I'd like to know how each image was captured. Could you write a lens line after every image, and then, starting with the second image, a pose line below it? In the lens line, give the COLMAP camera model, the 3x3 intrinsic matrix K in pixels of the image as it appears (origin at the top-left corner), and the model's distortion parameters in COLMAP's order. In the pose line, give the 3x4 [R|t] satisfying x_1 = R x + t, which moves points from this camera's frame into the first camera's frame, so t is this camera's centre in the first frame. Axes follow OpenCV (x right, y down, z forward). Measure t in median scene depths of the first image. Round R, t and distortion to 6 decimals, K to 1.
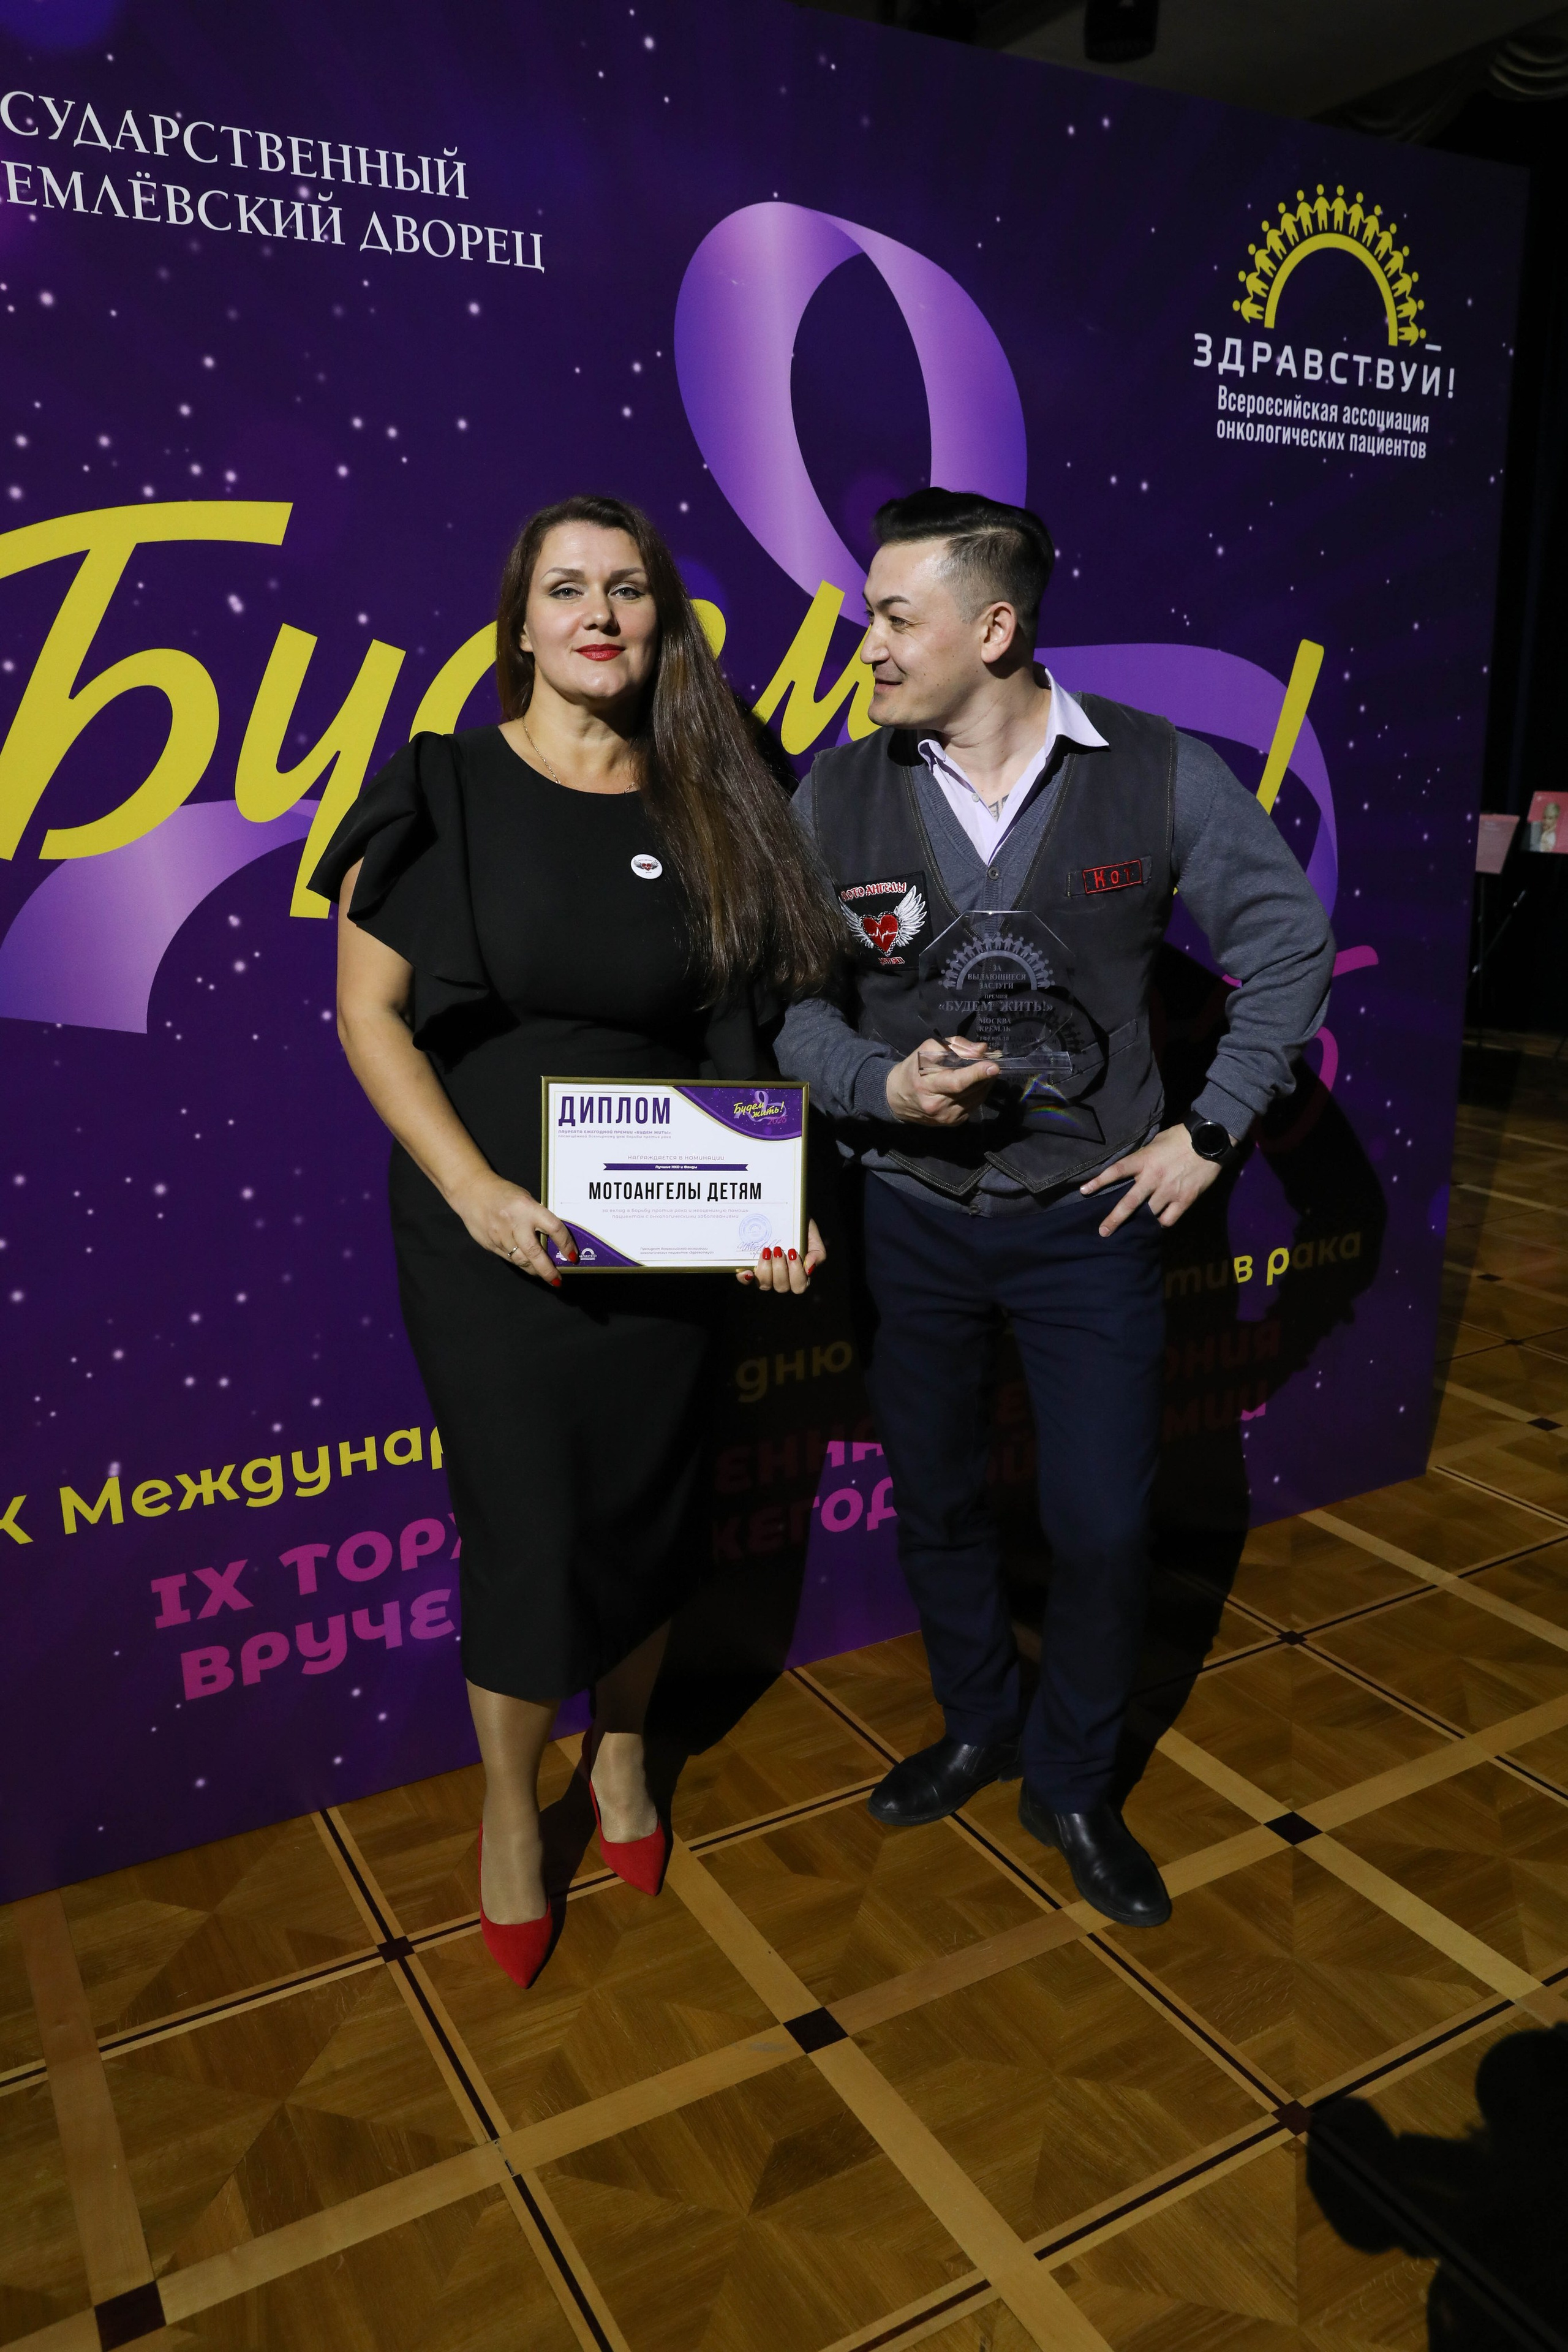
lens RADIAL K [[1751.0, 0, 783.5], [0, 1751.0, 1178.8], [0, 0, 1]] dist [-0.091369, 0.094188]
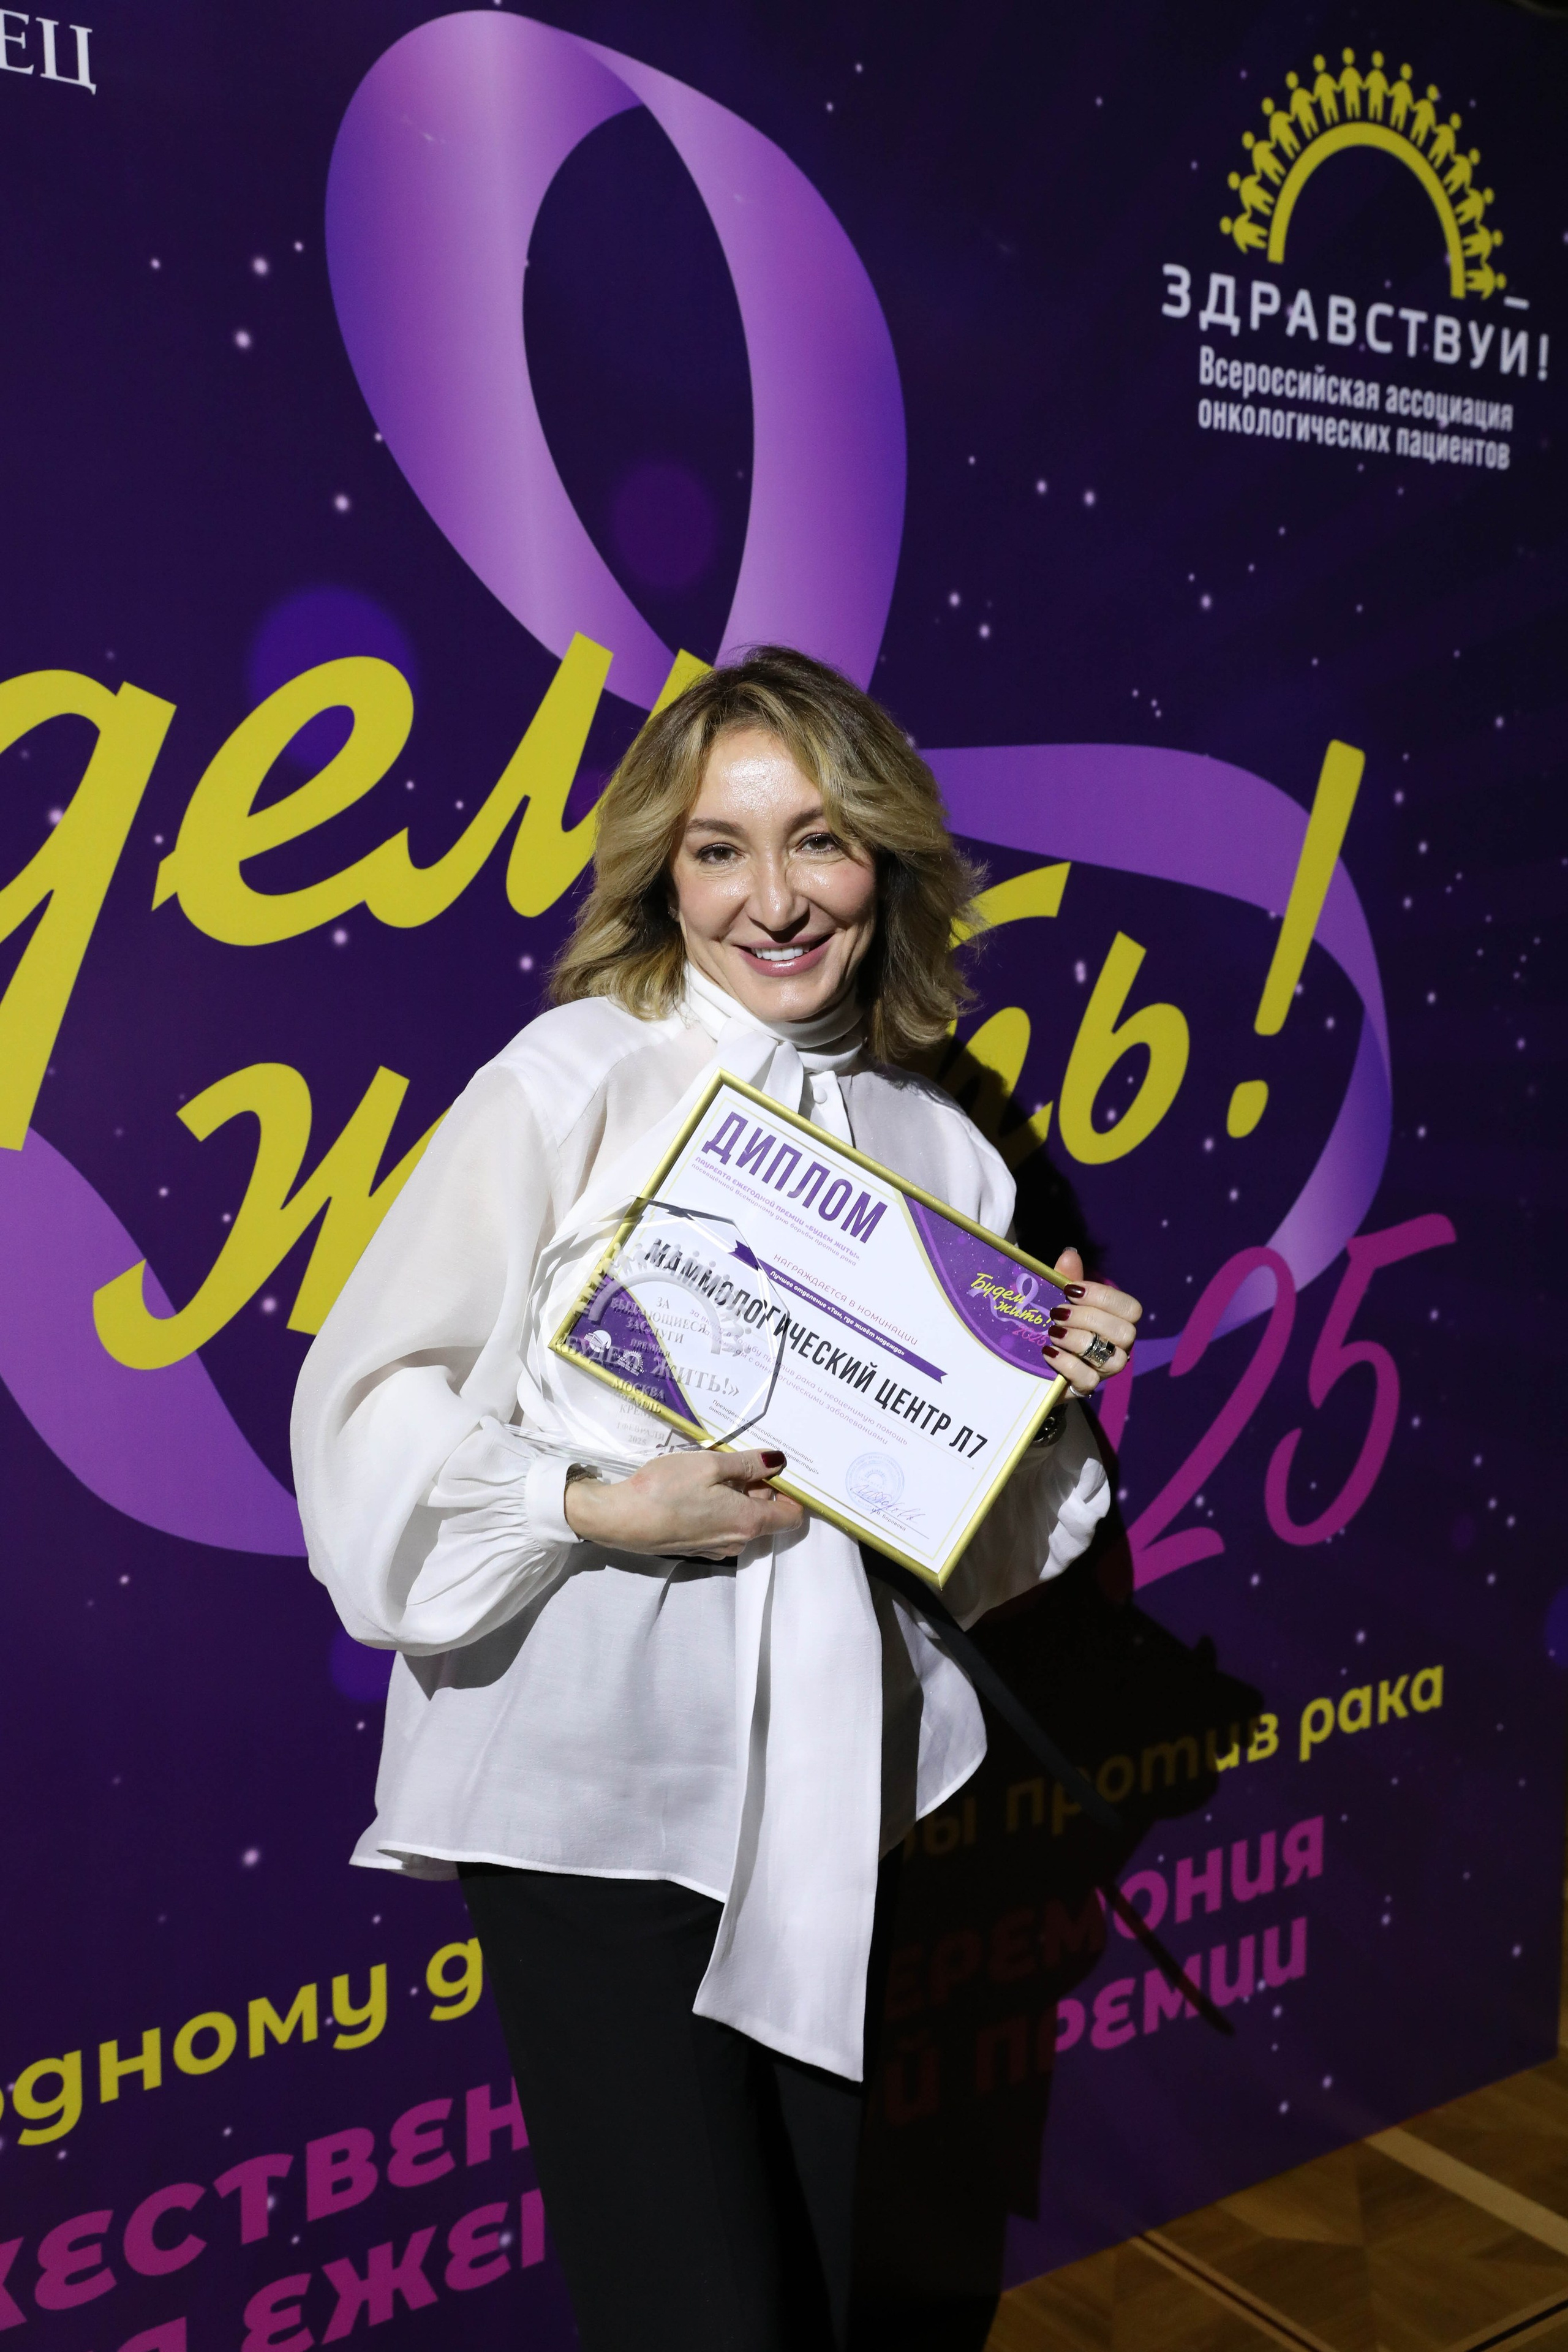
lens RADIAL K [[2453.4, 0, 782.1], [0, 2453.4, 1179.2], [0, 0, 1]] dist [-0.005558, 0.118474]
pose [[0.994632, 0.001271, 0.103463, 0.005765], [0.011572, 0.992286, -0.123432, -0.051842], [-0.102822, 0.123967, 0.986945, 0.180296]]
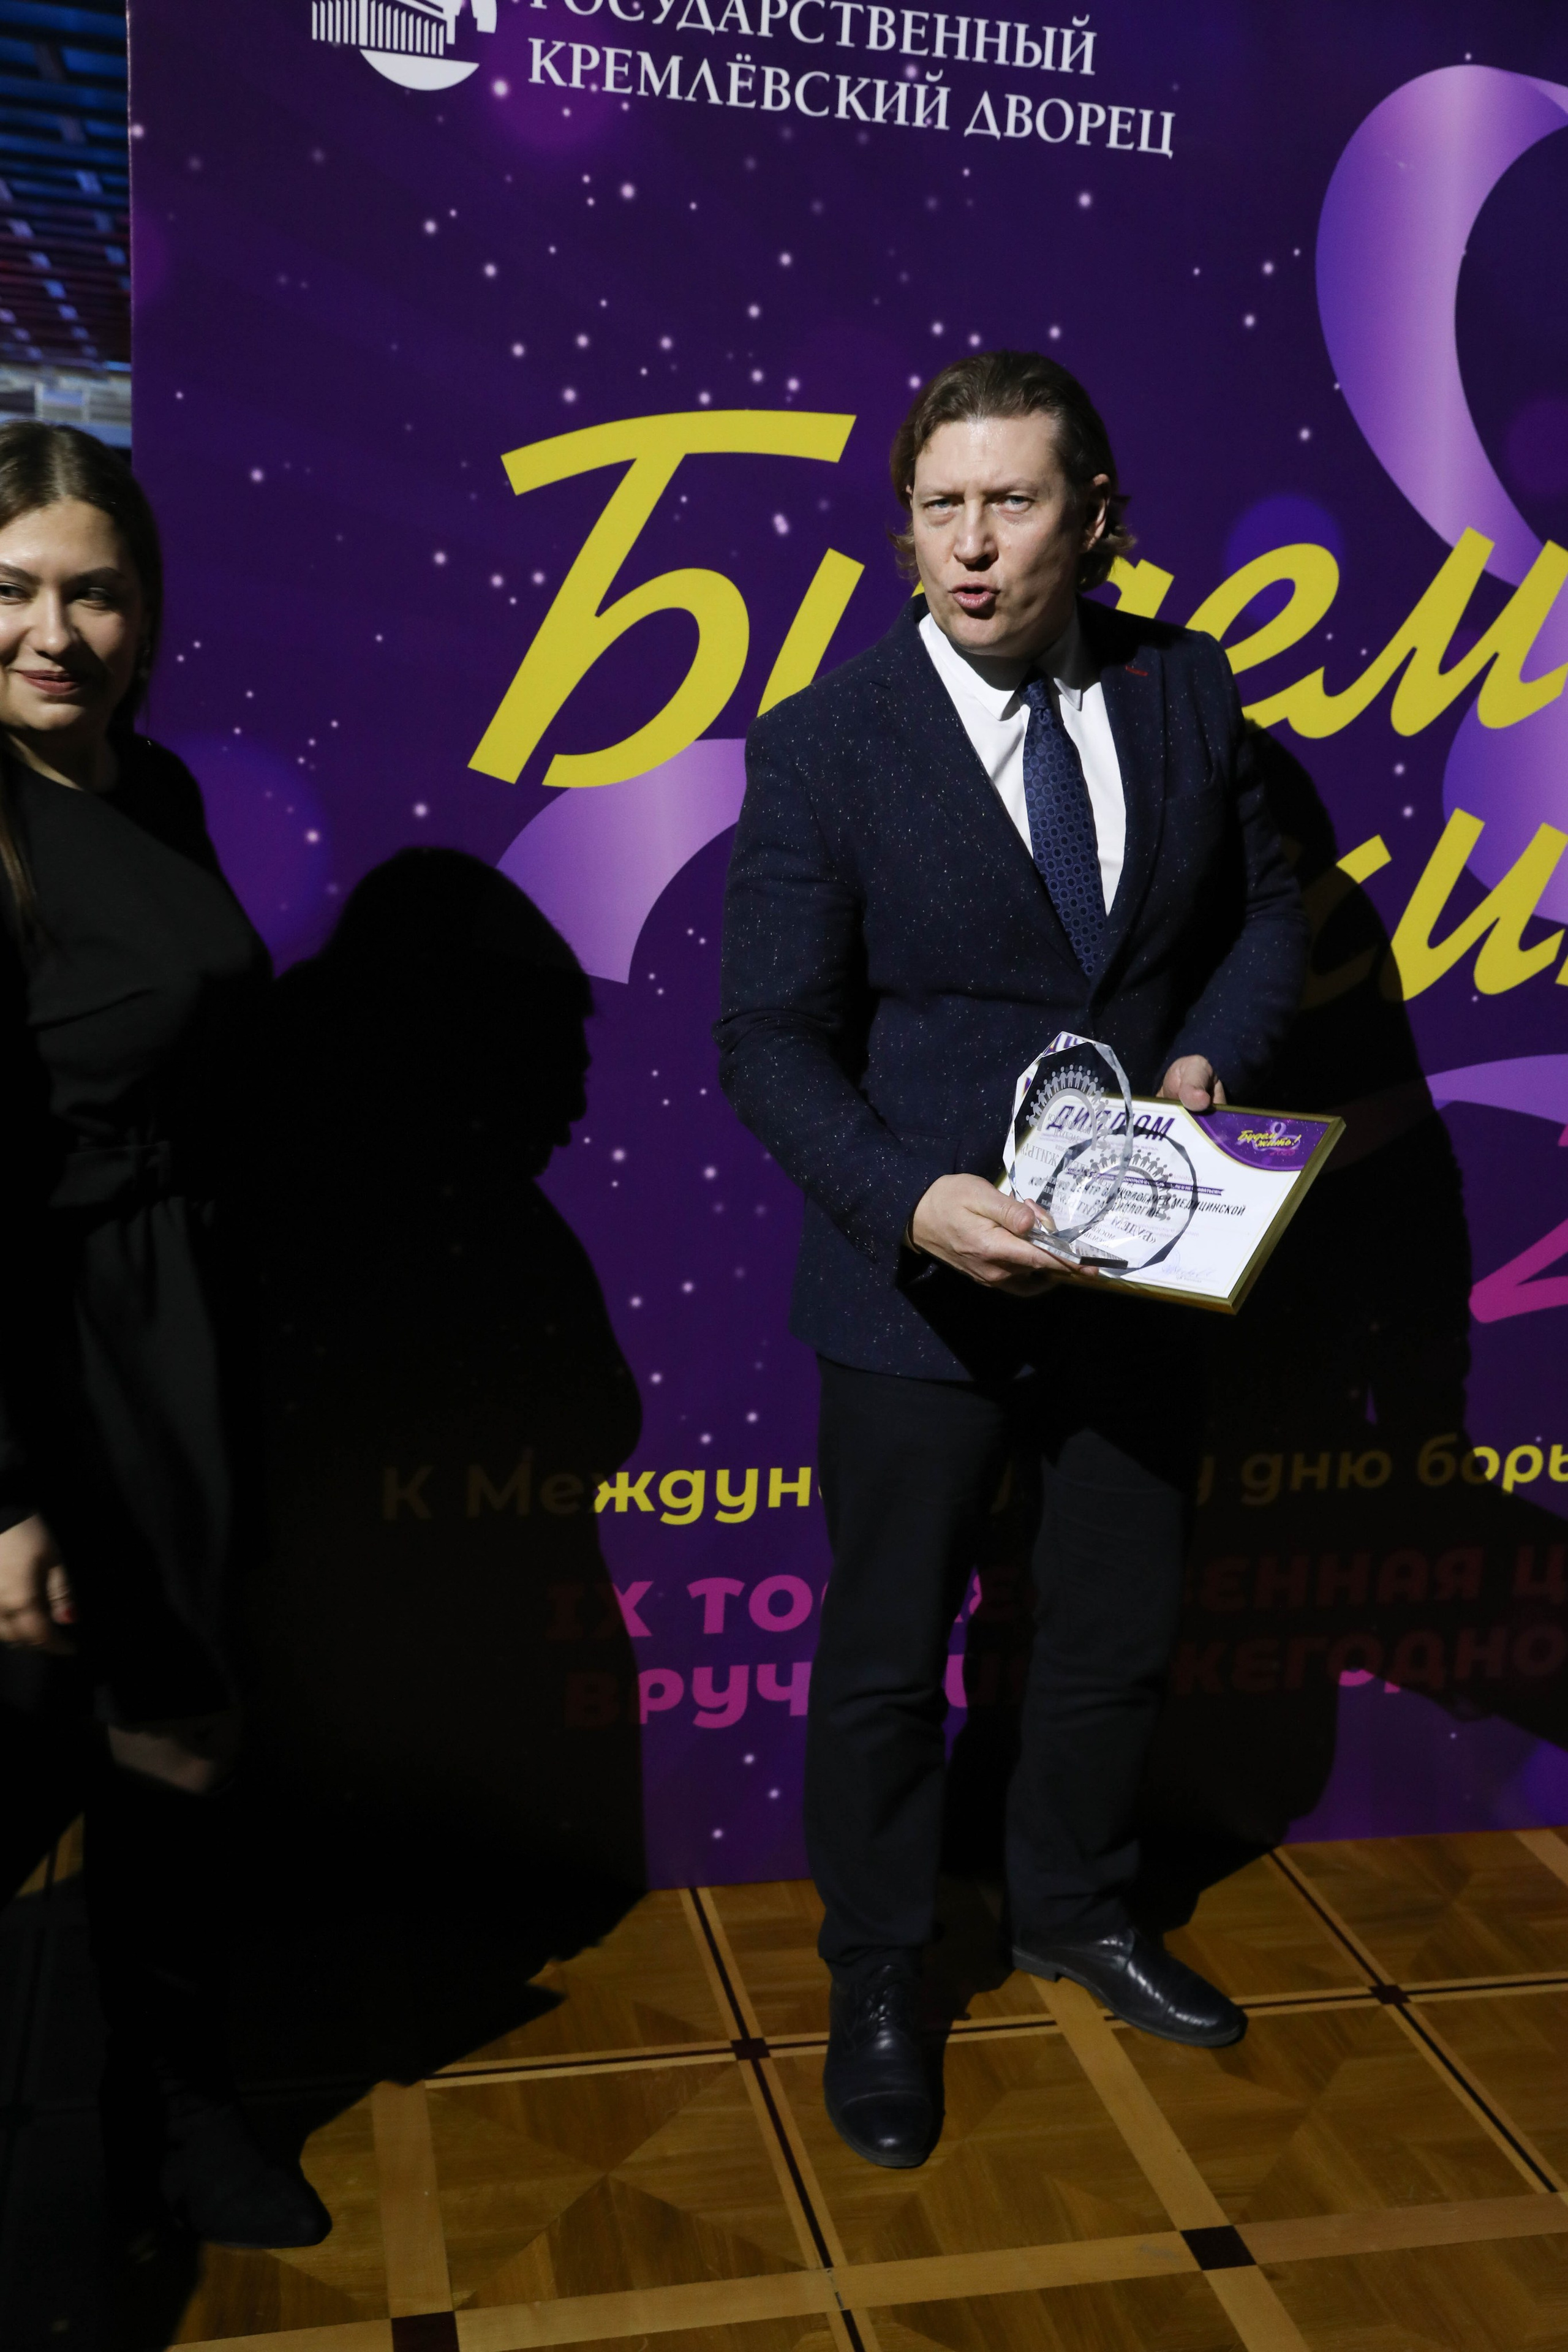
lens RADIAL K [[2343.6, 0, 784.1], [0, 2343.6, 1177.0], [0, 0, 1]] dist [-0.020578, 0.123793]
pose [[0.956683, 0.124942, -0.262958, 0.045247], [-0.133037, 0.991024, -0.013135, 0.020529], [0.258957, 0.047549, 0.964718, -0.153206]]
